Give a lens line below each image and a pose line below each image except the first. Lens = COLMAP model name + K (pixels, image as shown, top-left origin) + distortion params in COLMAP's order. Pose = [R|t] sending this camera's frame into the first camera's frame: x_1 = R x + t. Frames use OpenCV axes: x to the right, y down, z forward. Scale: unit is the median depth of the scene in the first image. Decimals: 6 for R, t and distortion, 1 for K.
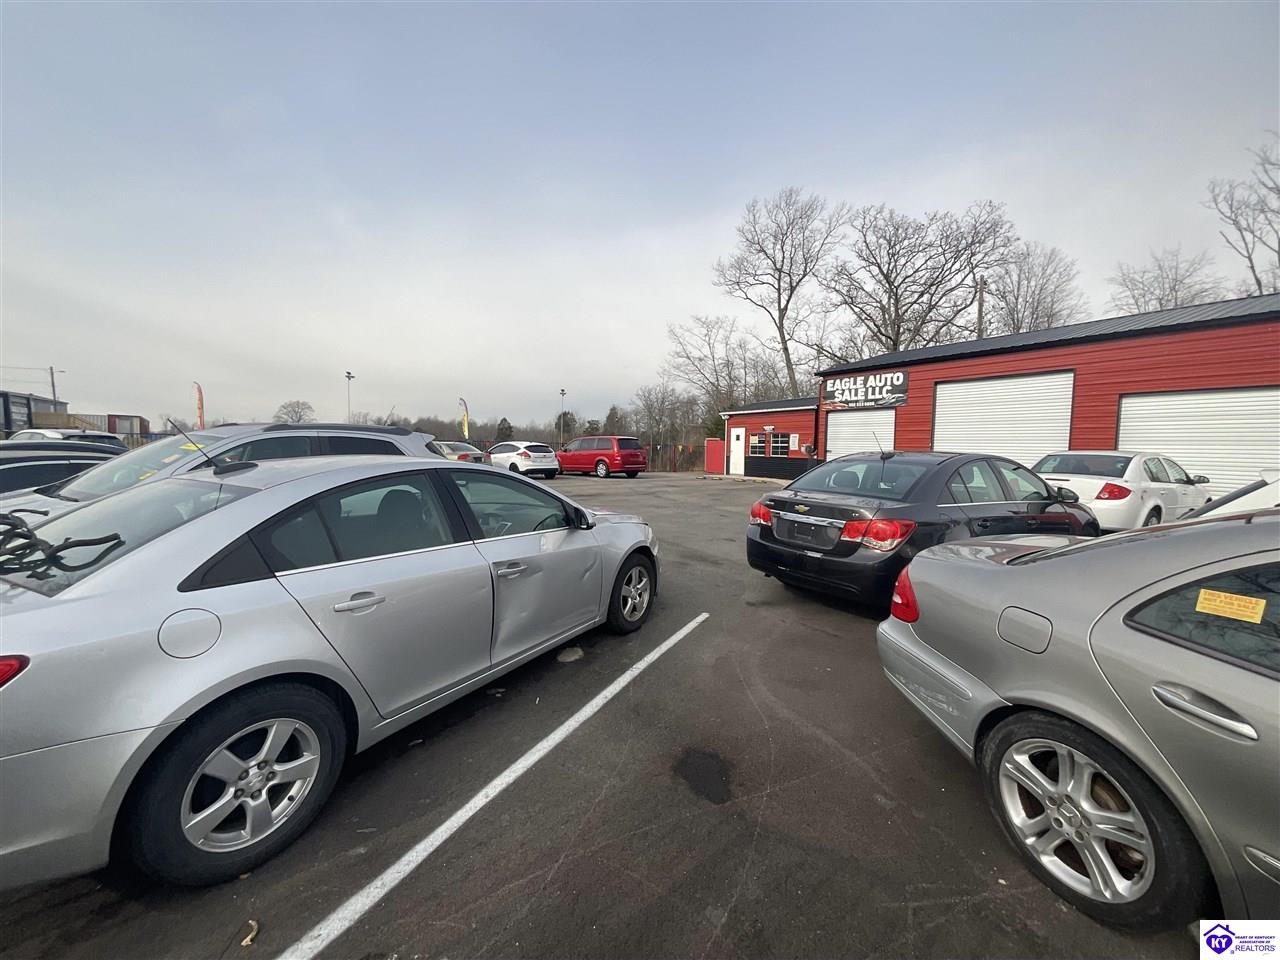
lens RADIAL K [[516.3, 0, 640.0], [0, 516.3, 480.0], [0, 0, 1]] dist [-0.000480, -0.000116]
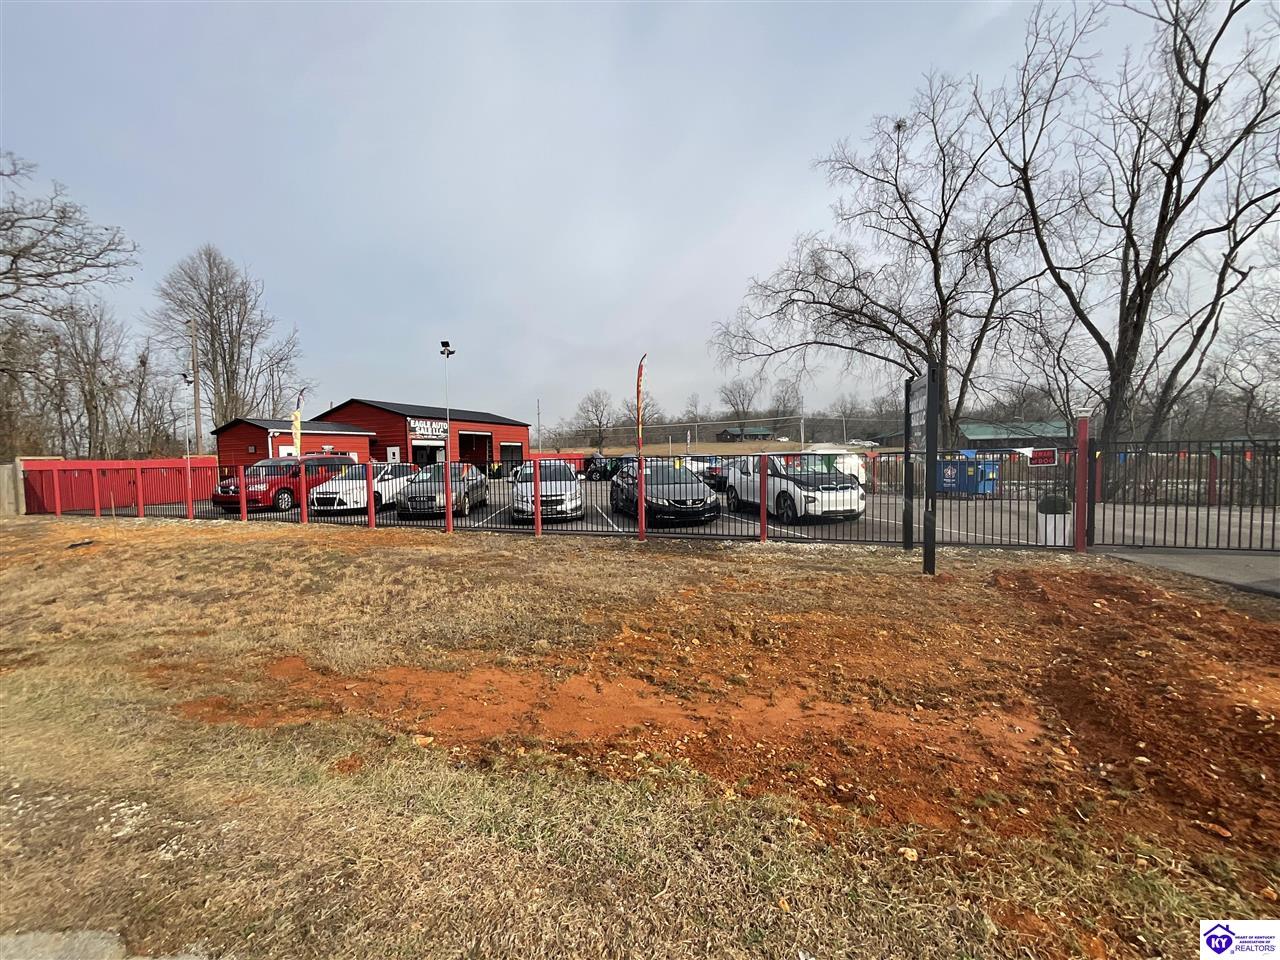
lens RADIAL K [[516.3, 0, 640.0], [0, 516.3, 480.0], [0, 0, 1]] dist [-0.000480, -0.000116]
pose [[-0.602914, -0.040991, 0.796752, -1.427813], [0.065343, 0.992787, 0.100522, -0.126607], [-0.795126, 0.112669, -0.595887, 1.470817]]
